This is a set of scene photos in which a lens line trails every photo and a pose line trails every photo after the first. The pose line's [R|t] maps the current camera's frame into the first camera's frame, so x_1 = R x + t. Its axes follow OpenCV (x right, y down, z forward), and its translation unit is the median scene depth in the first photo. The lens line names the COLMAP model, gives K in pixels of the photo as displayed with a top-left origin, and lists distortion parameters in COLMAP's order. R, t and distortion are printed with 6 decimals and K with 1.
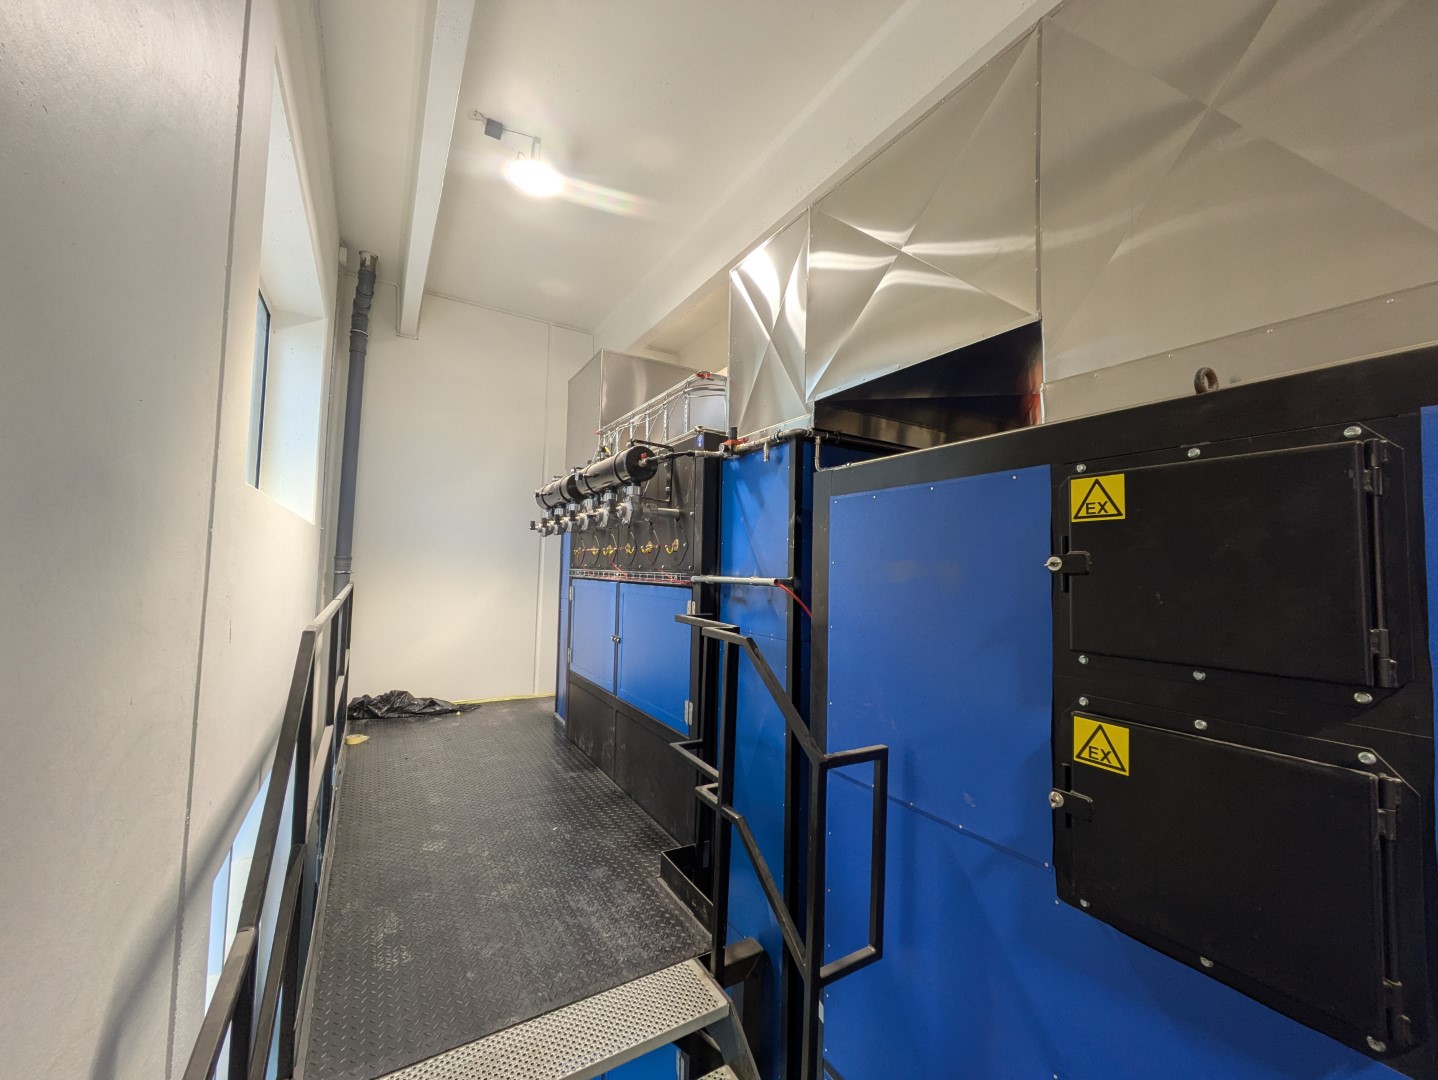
lens RADIAL K [[567.4, 0, 731.1], [0, 567.4, 546.5], [0, 0, 1]] dist [-0.012799, -0.000116]
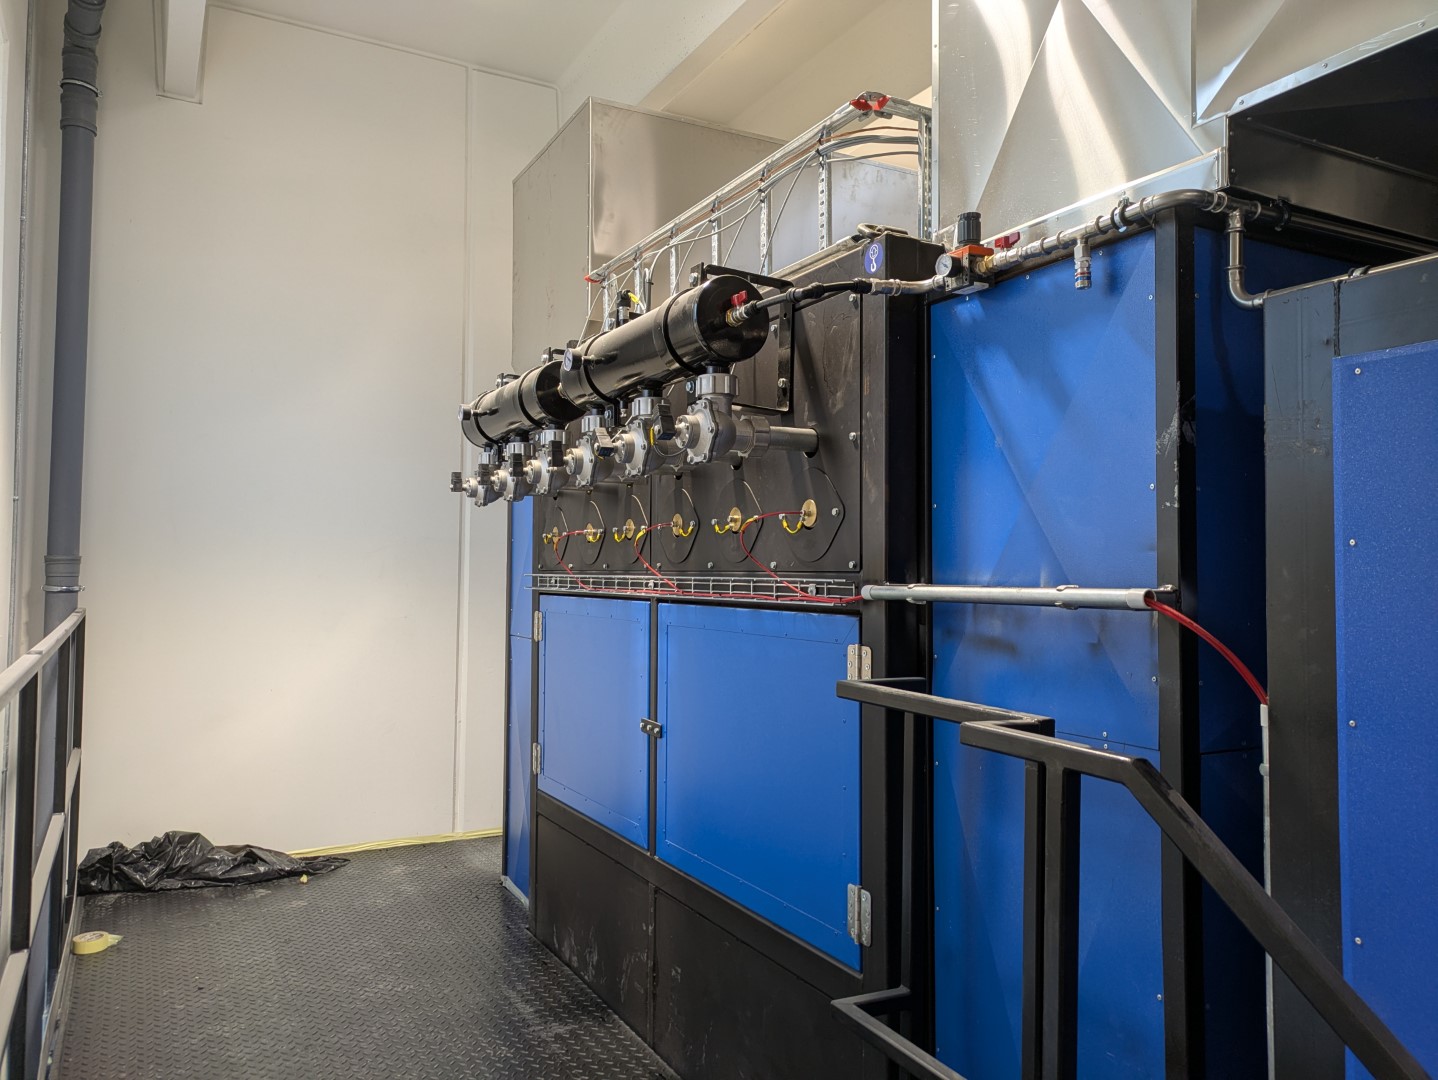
lens RADIAL K [[1072.3, 0, 719.0], [0, 1072.3, 540.0], [0, 0, 1]] dist [0.026415, -0.010277]
pose [[0.997531, -0.019271, -0.067529, -0.101733], [0.020036, 0.999742, 0.010674, 0.007121], [0.067306, -0.012000, 0.997660, 0.179842]]
